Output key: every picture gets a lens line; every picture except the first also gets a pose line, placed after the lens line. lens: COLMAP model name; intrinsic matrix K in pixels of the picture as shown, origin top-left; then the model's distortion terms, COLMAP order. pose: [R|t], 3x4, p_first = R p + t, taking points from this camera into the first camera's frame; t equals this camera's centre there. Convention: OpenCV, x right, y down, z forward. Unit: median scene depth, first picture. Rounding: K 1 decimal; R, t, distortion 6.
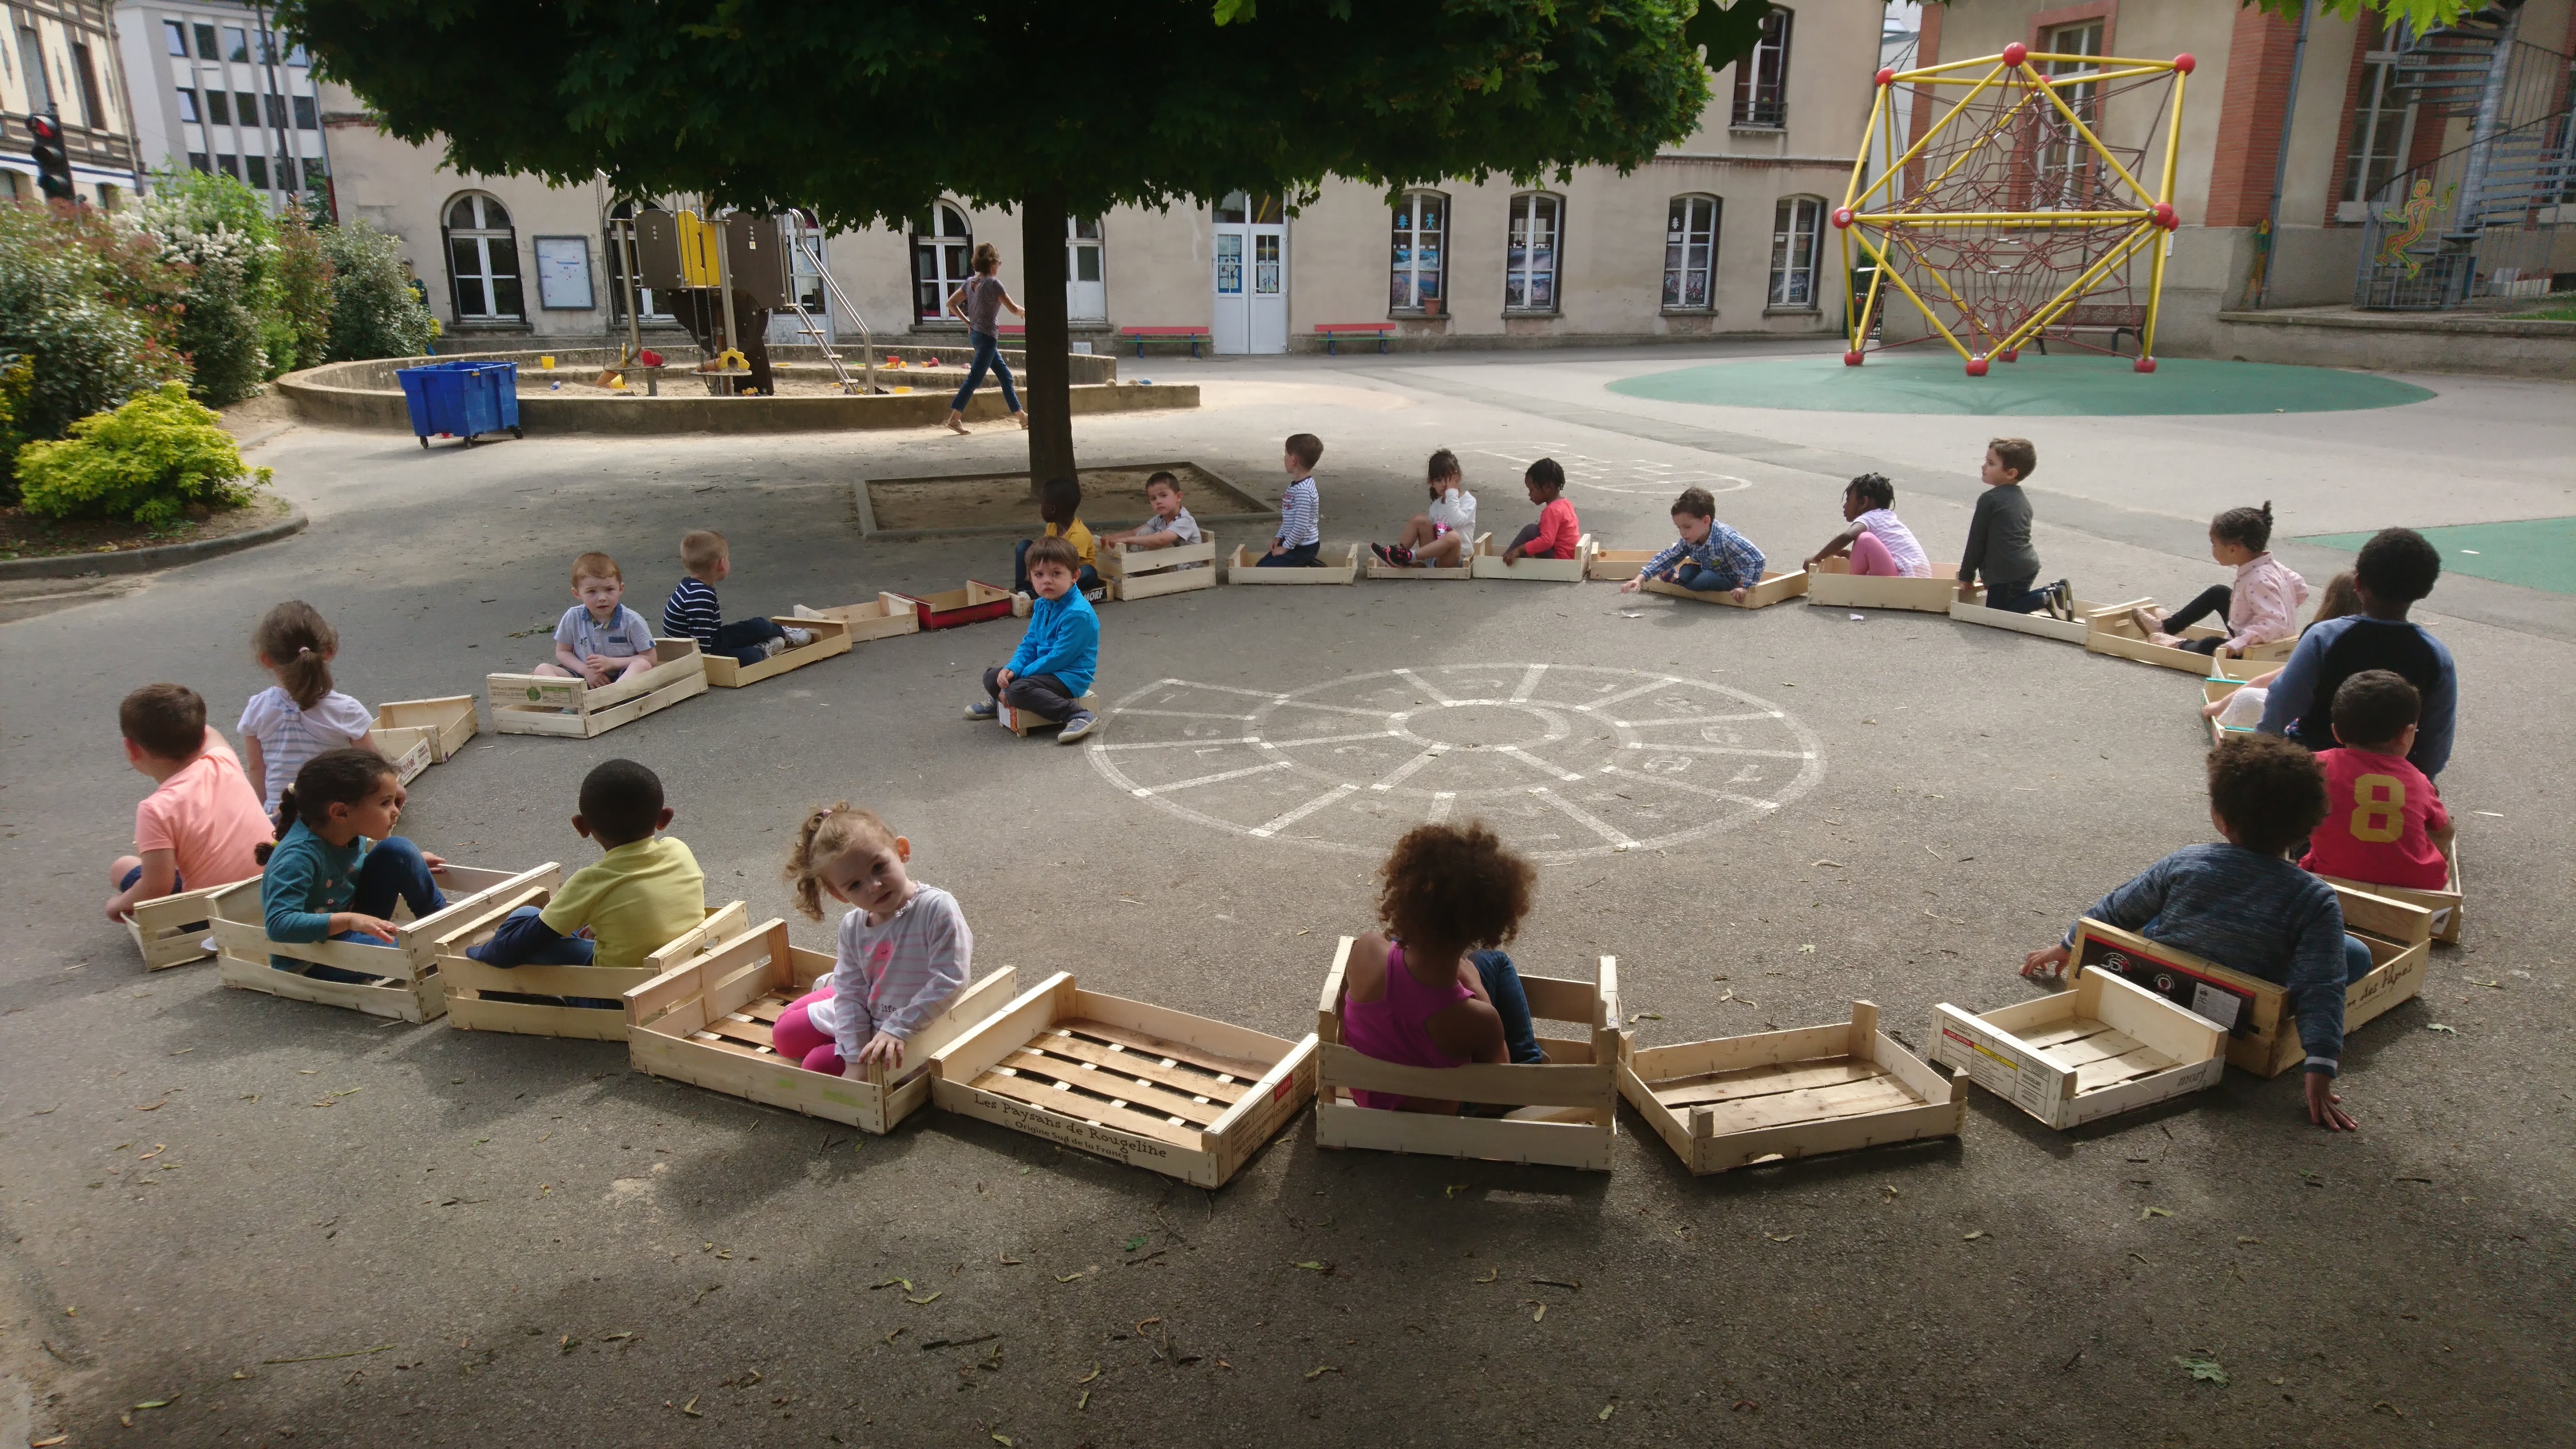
lens RADIAL K [[1658.9, 0, 1287.1], [0, 1658.9, 749.1], [0, 0, 1]] dist [0.047843, -0.012676]
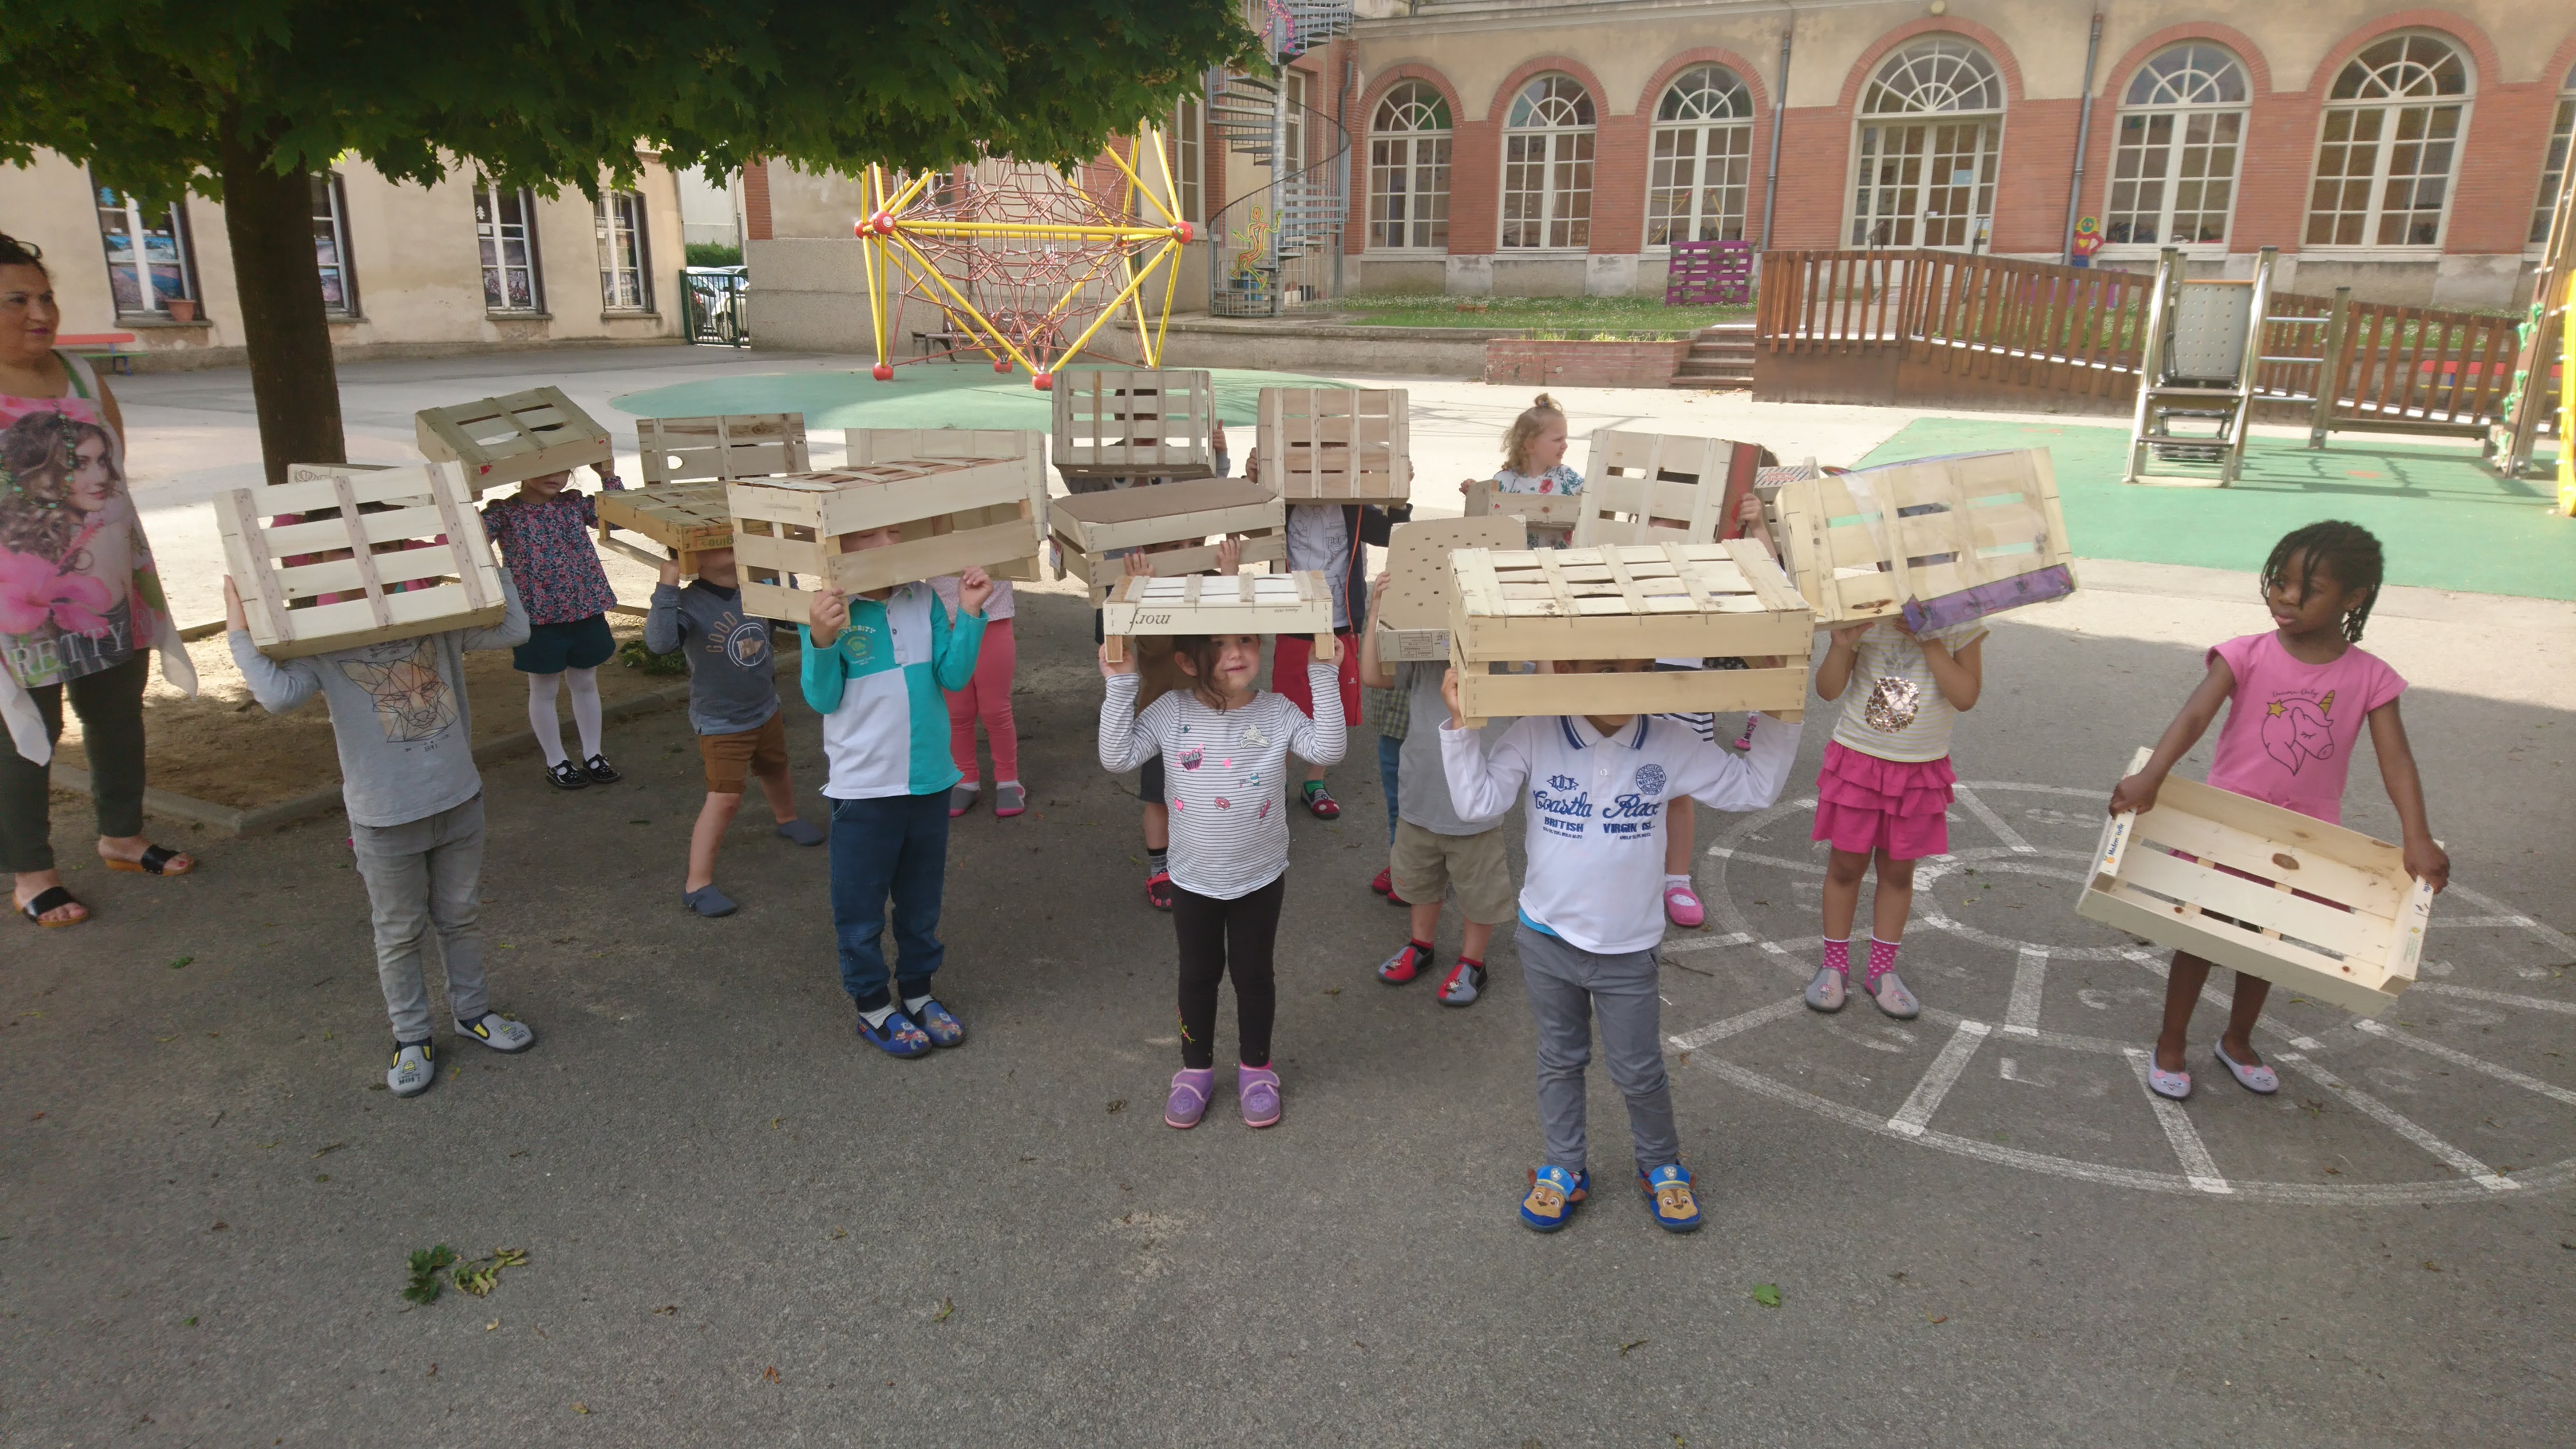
lens RADIAL K [[1658.9, 0, 1292.8], [0, 1658.9, 725.9], [0, 0, 1]] dist [0.047843, -0.012676]
pose [[0.710440, -0.183148, 0.679509, -0.107411], [0.188804, 0.979749, 0.066674, -0.035889], [-0.677959, 0.080926, 0.730631, 0.108289]]
